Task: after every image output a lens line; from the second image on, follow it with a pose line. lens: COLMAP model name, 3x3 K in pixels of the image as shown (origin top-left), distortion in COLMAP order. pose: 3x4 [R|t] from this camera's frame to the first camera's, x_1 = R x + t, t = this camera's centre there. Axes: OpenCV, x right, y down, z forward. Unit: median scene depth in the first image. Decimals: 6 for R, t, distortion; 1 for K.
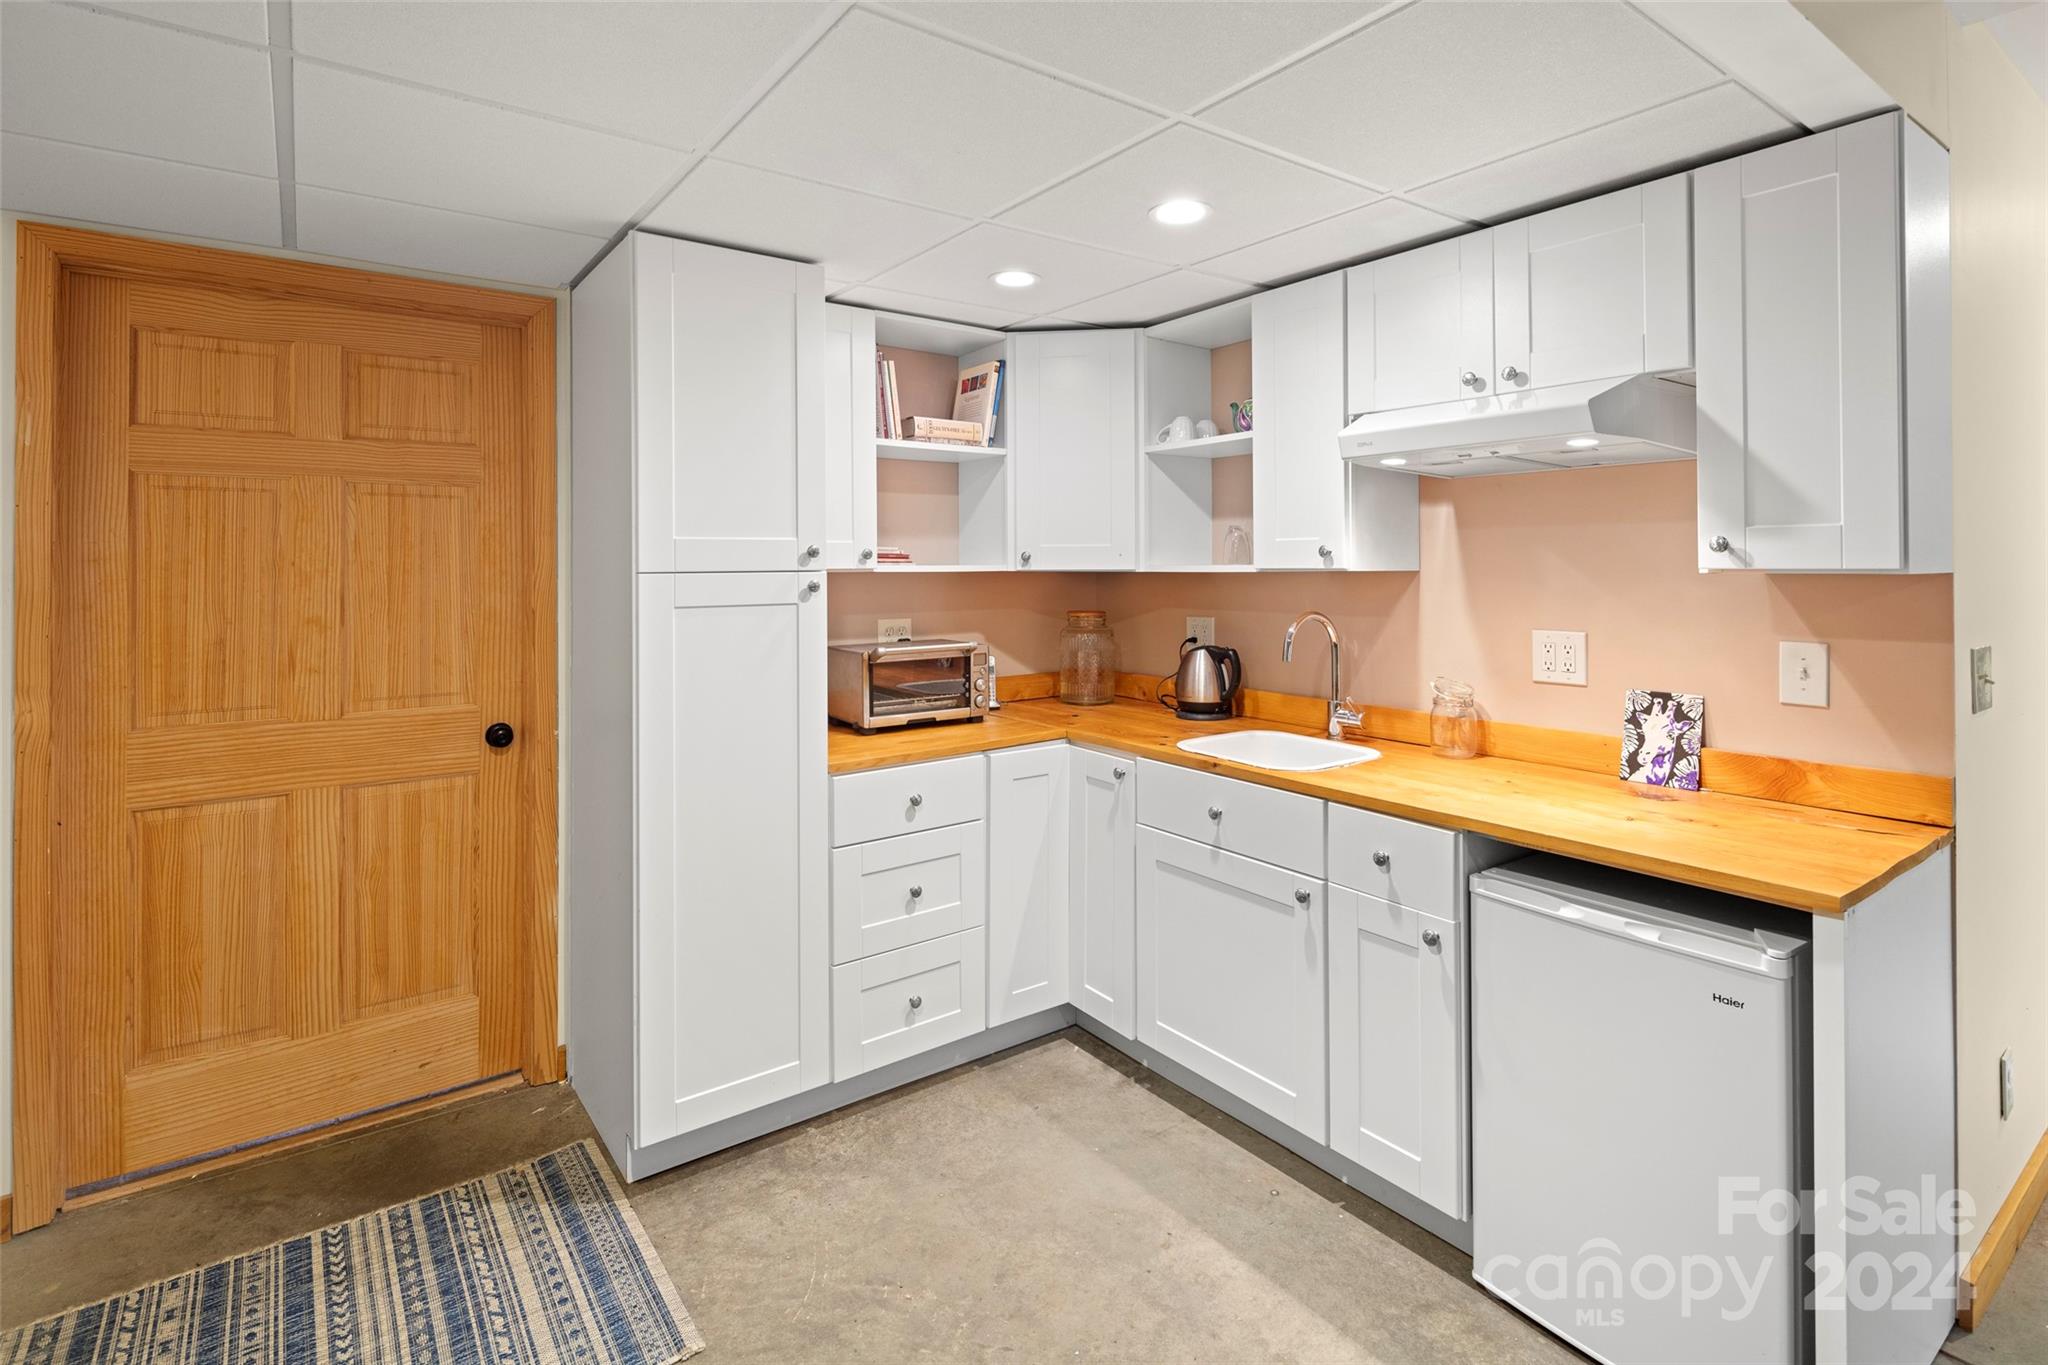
lens RADIAL K [[990.9, 0, 1035.6], [0, 990.9, 549.9], [0, 0, 1]] dist [0.015358, -0.011225]
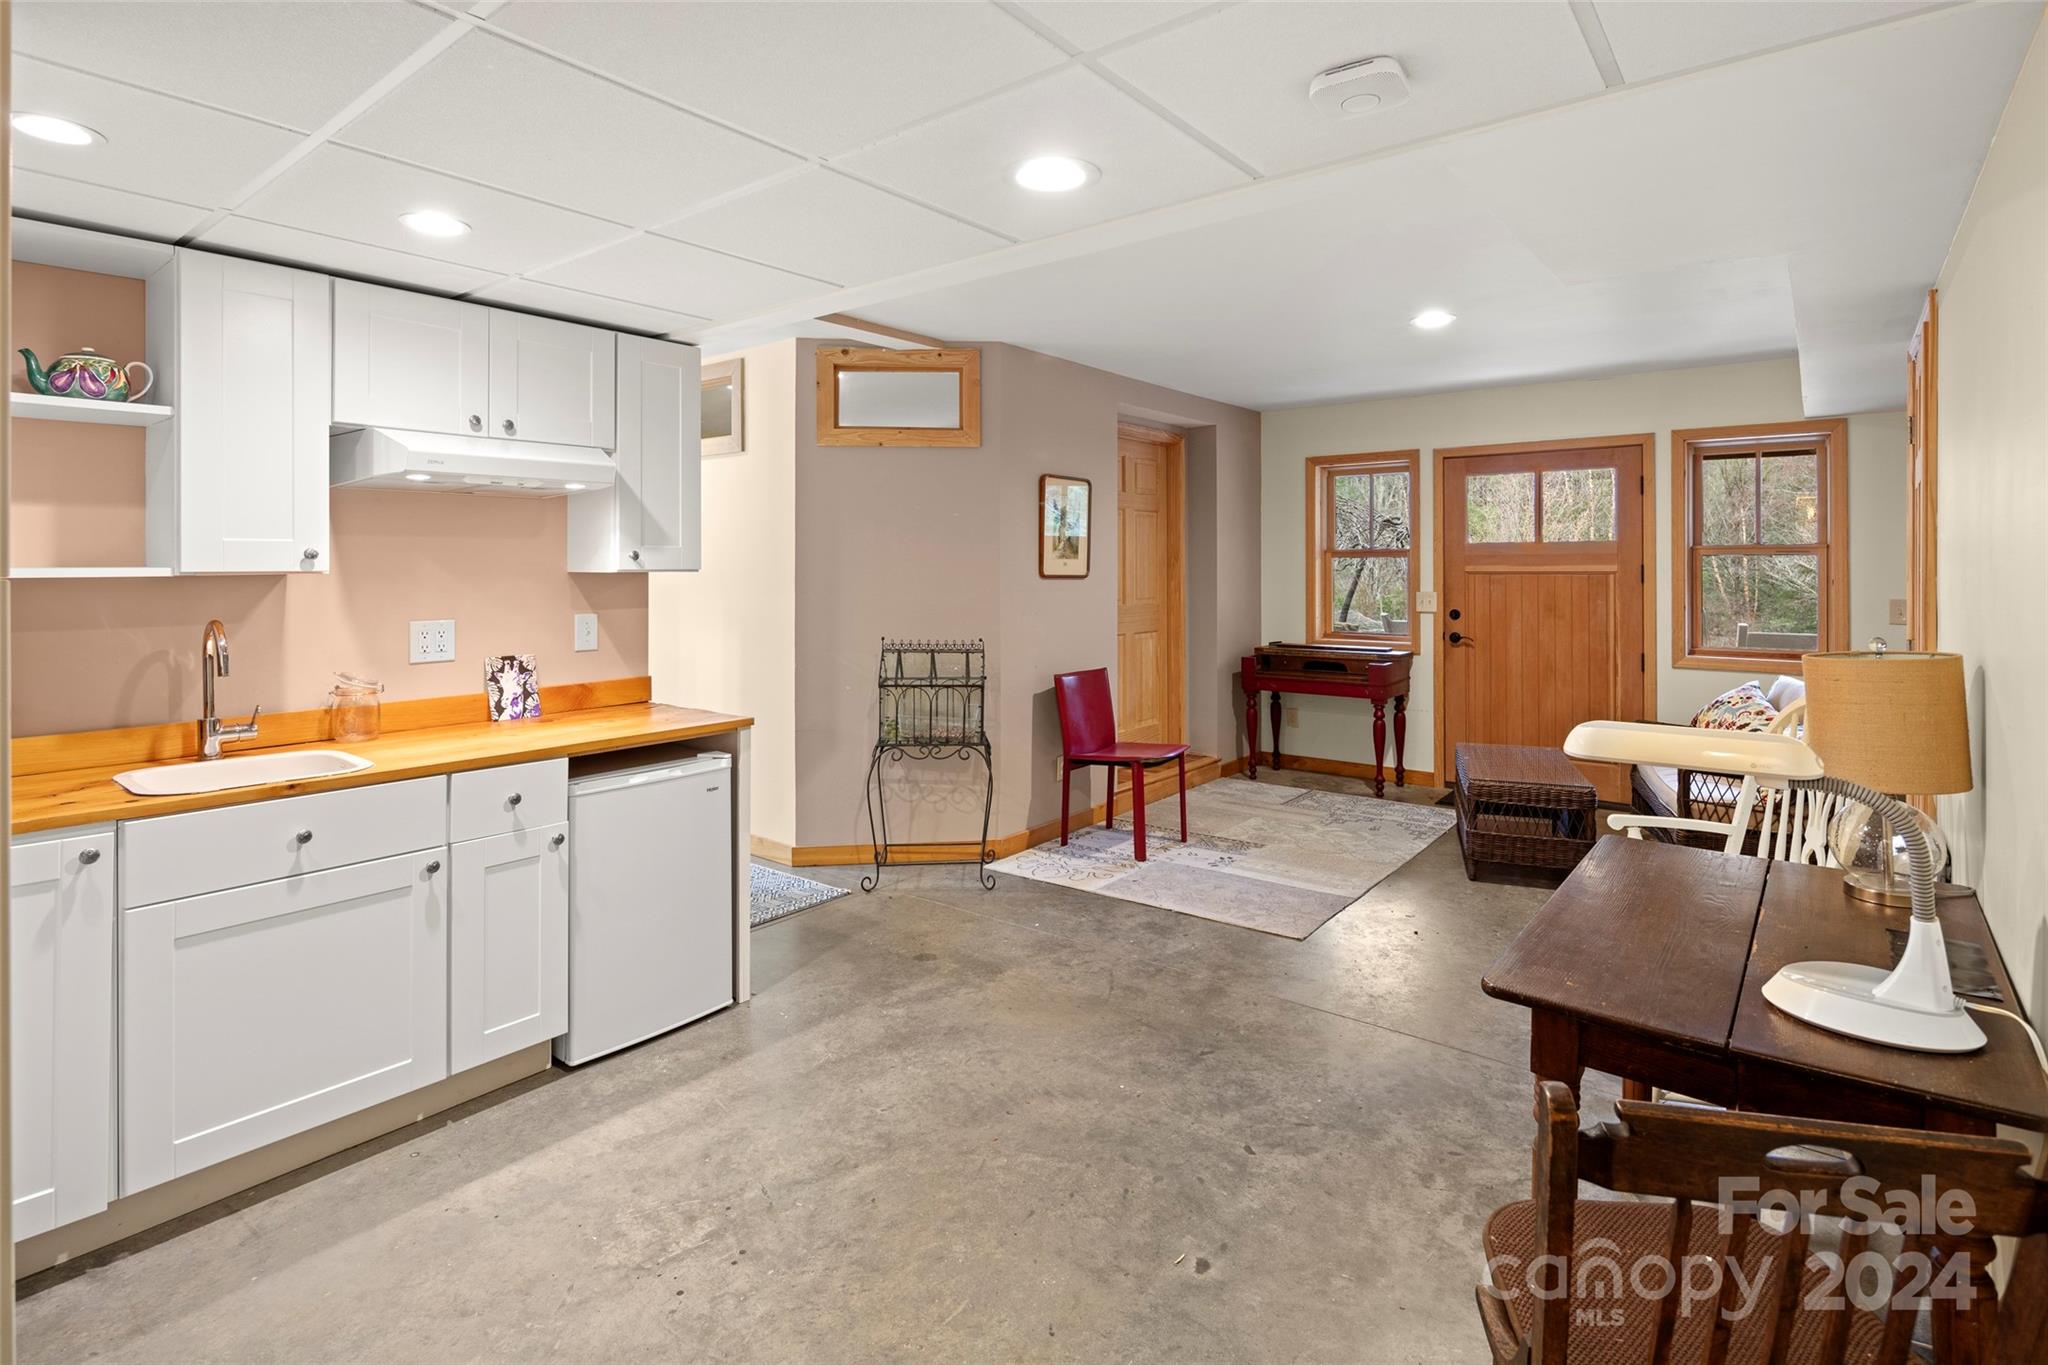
lens RADIAL K [[1001.5, 0, 1040.0], [0, 1001.5, 554.7], [0, 0, 1]] dist [0.002318, -0.000038]
pose [[-0.266850, 0.016342, 0.963599, -0.984663], [-0.010103, 0.999754, -0.019753, 0.017167], [-0.963685, -0.015007, -0.266620, 0.649993]]
